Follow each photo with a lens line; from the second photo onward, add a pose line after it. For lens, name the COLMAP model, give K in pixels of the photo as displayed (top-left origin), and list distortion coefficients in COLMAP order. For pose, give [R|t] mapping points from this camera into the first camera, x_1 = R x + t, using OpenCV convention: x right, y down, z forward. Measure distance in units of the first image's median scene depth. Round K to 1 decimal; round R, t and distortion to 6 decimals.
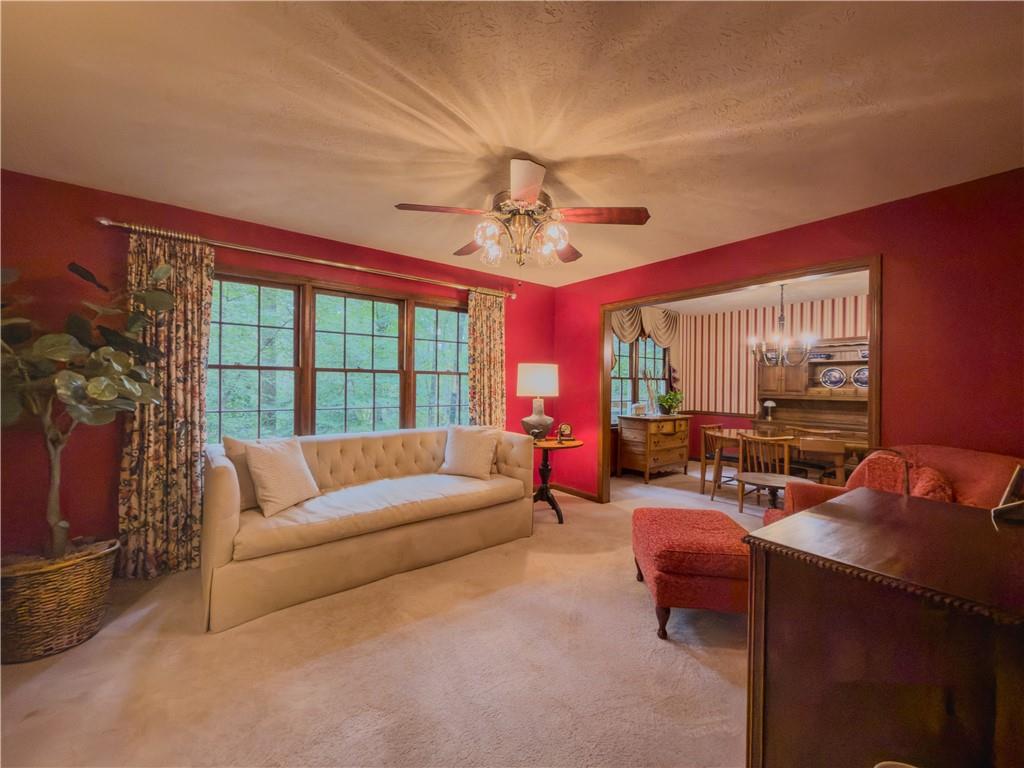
lens RADIAL K [[412.0, 0, 519.2], [0, 412.0, 386.4], [0, 0, 1]] dist [0.002792, -0.000732]
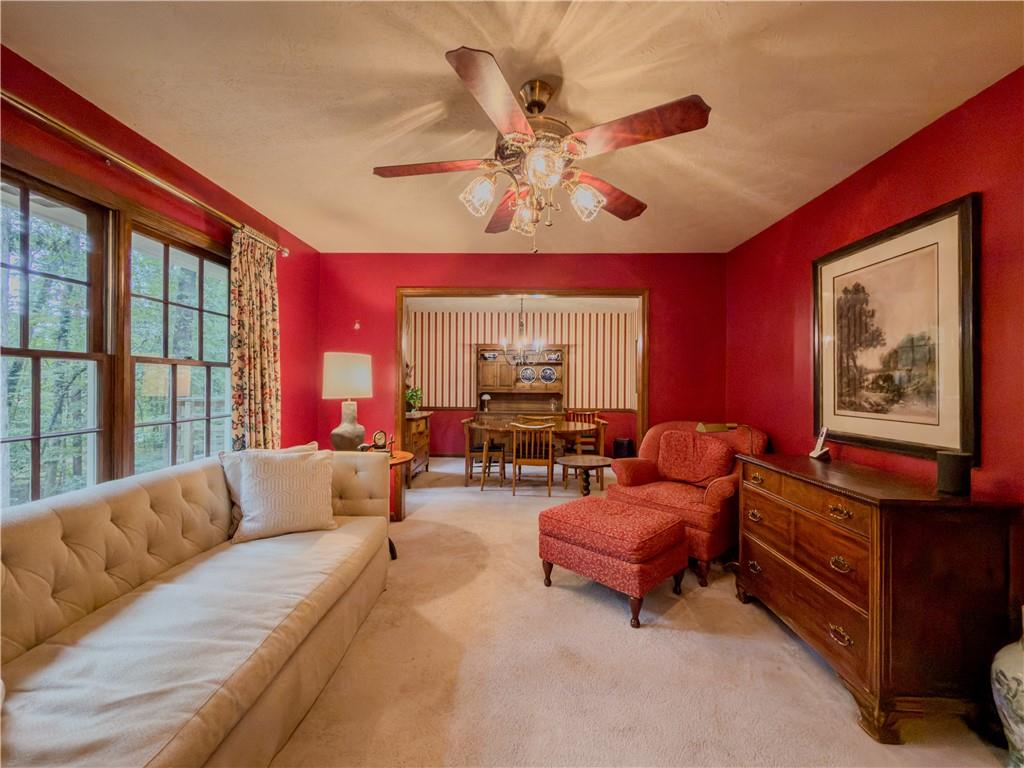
lens RADIAL K [[412.0, 0, 514.4], [0, 412.0, 384.5], [0, 0, 1]] dist [0.002792, -0.000732]
pose [[0.630555, -0.010106, 0.776079, -0.328036], [0.004707, 0.999947, 0.009197, -0.005362], [-0.776130, -0.002146, 0.630569, 0.297769]]
